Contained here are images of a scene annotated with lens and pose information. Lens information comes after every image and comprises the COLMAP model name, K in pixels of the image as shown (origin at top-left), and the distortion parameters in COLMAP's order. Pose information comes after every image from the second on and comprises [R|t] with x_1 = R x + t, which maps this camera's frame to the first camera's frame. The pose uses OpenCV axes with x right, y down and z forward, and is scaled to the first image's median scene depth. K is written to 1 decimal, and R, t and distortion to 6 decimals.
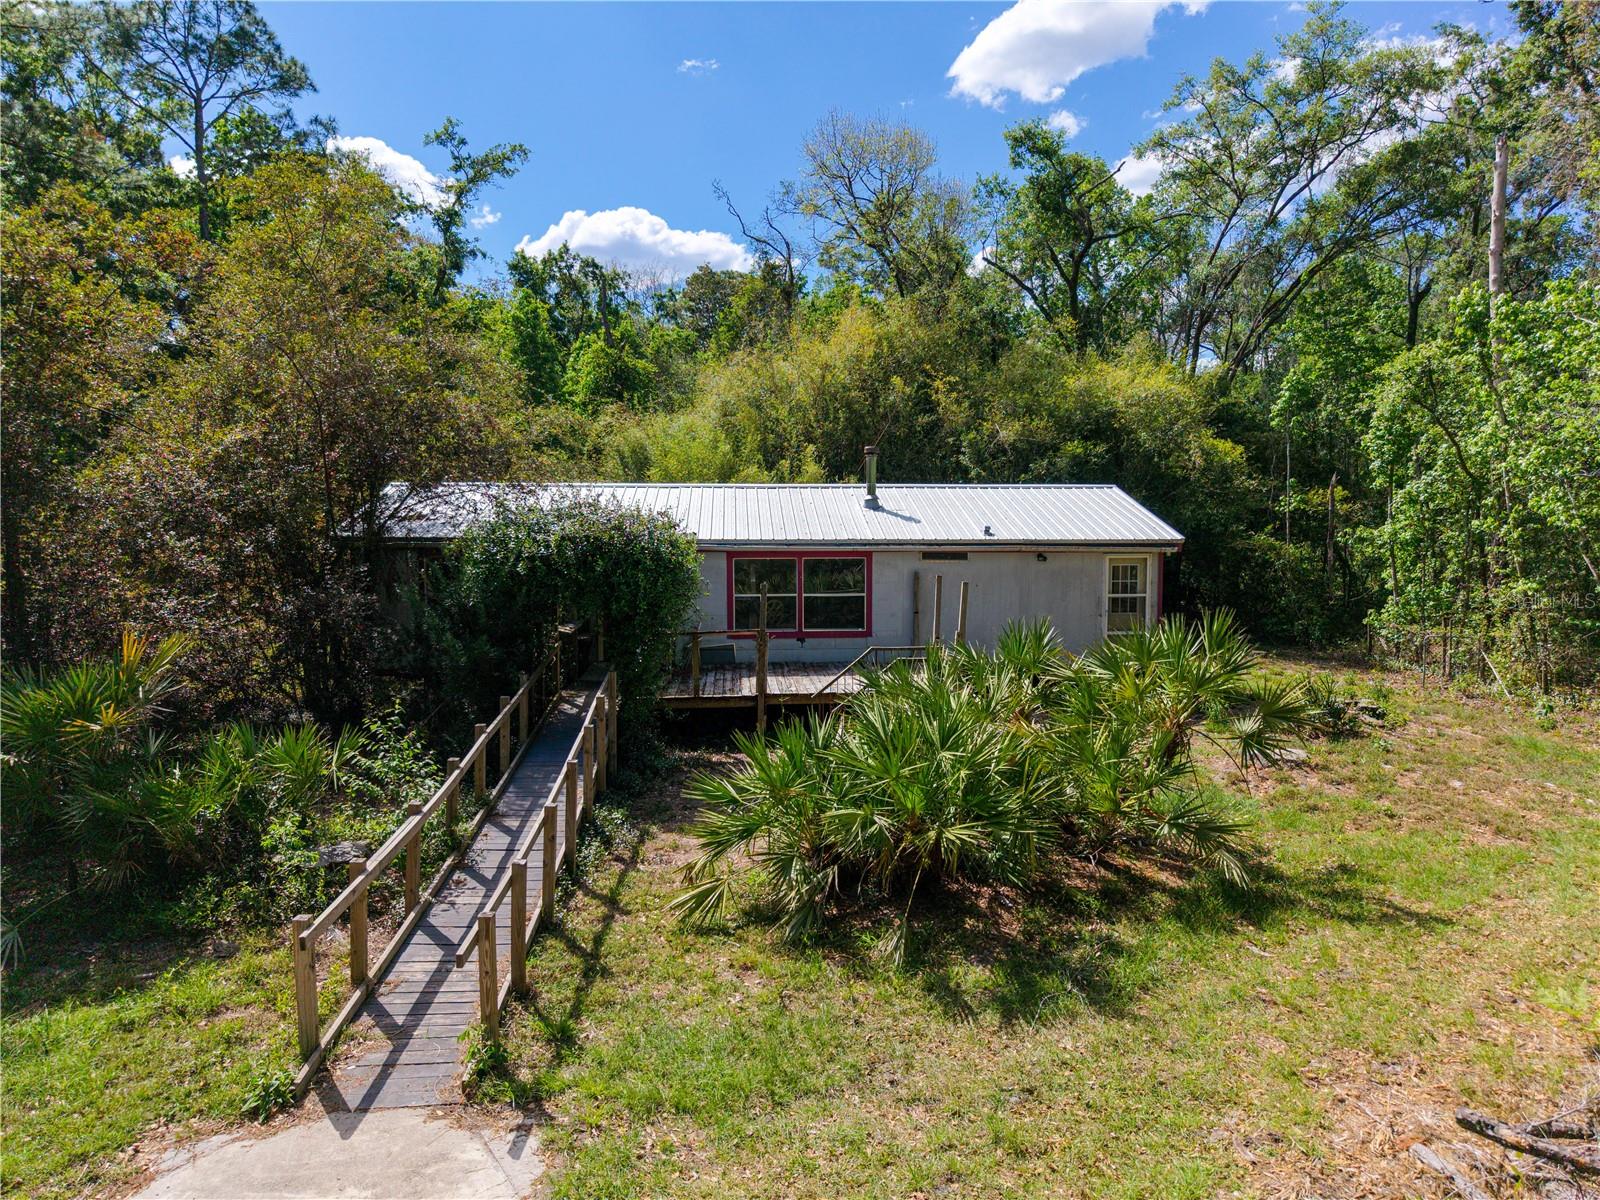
lens RADIAL K [[1094.1, 0, 801.0], [0, 1094.1, 602.6], [0, 0, 1]] dist [-0.020158, -0.019827]
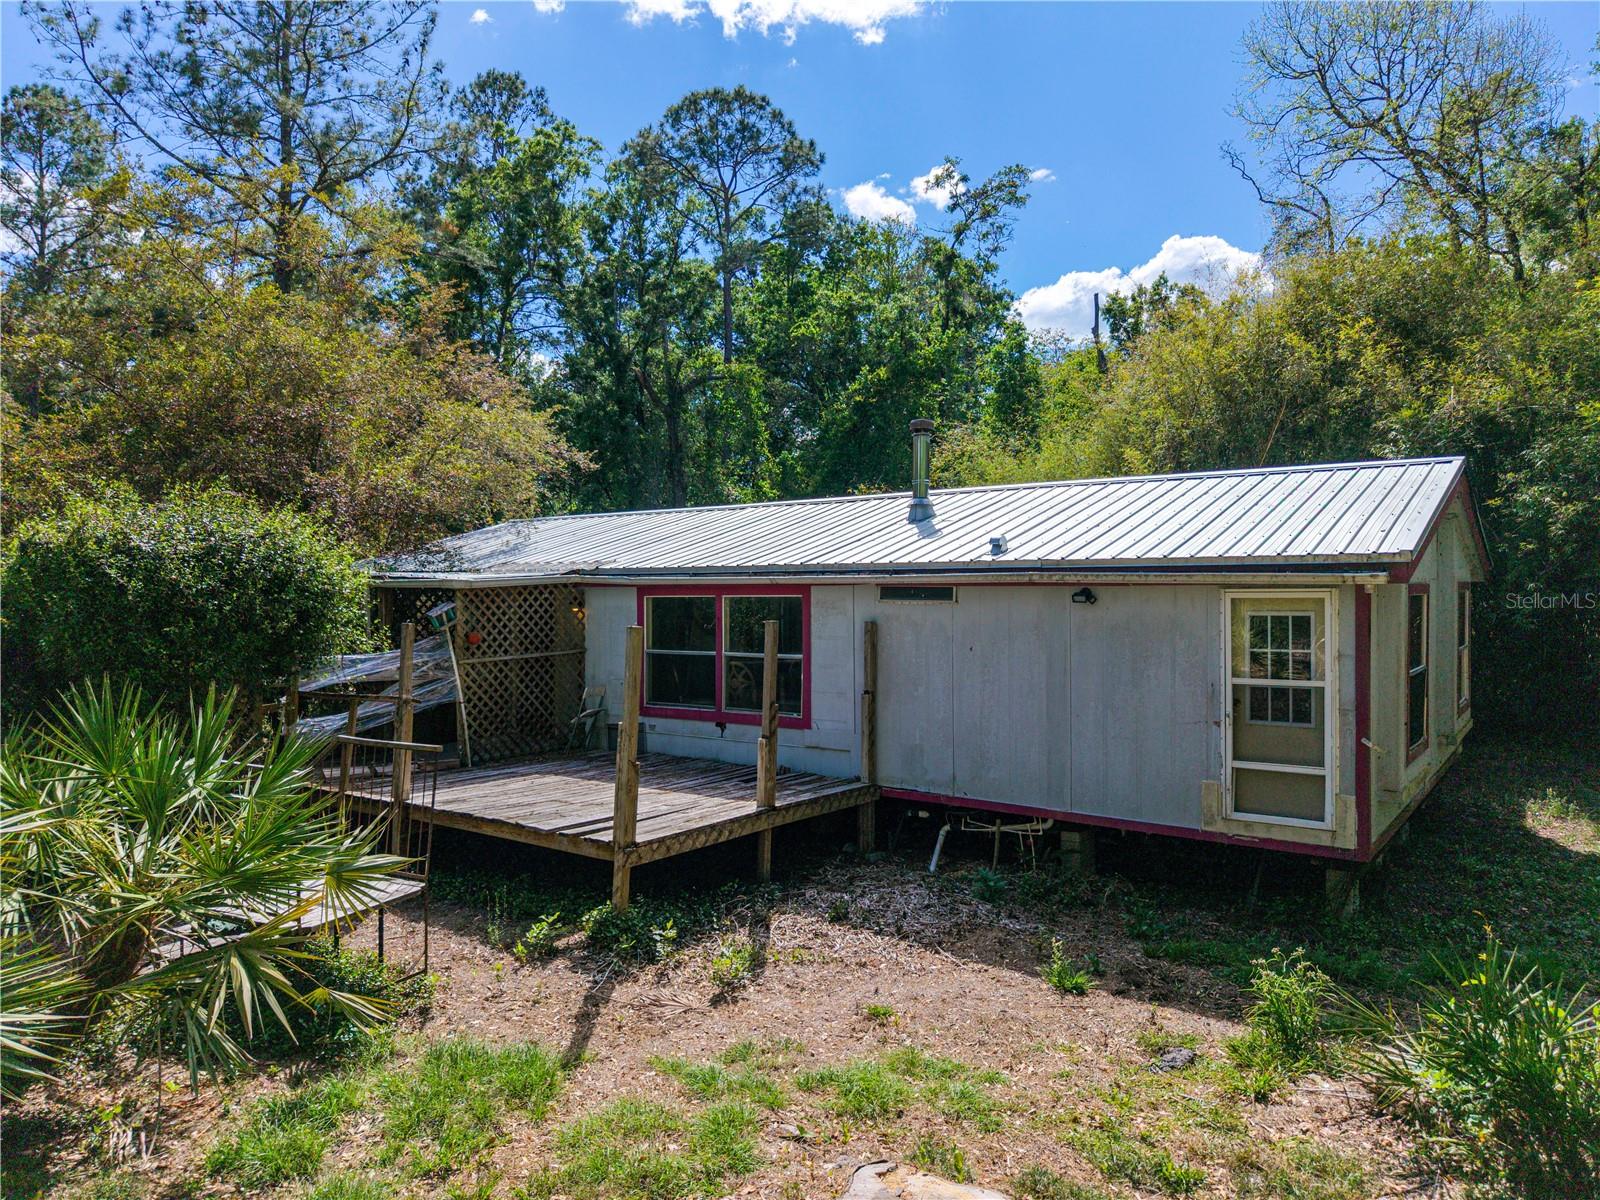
lens RADIAL K [[1094.1, 0, 799.8], [0, 1094.1, 595.3], [0, 0, 1]] dist [-0.020158, -0.019827]
pose [[0.729352, -0.002785, -0.684133, 0.461799], [-0.058904, 0.996023, -0.066852, -0.001067], [0.681598, 0.089057, 0.726287, 0.556030]]
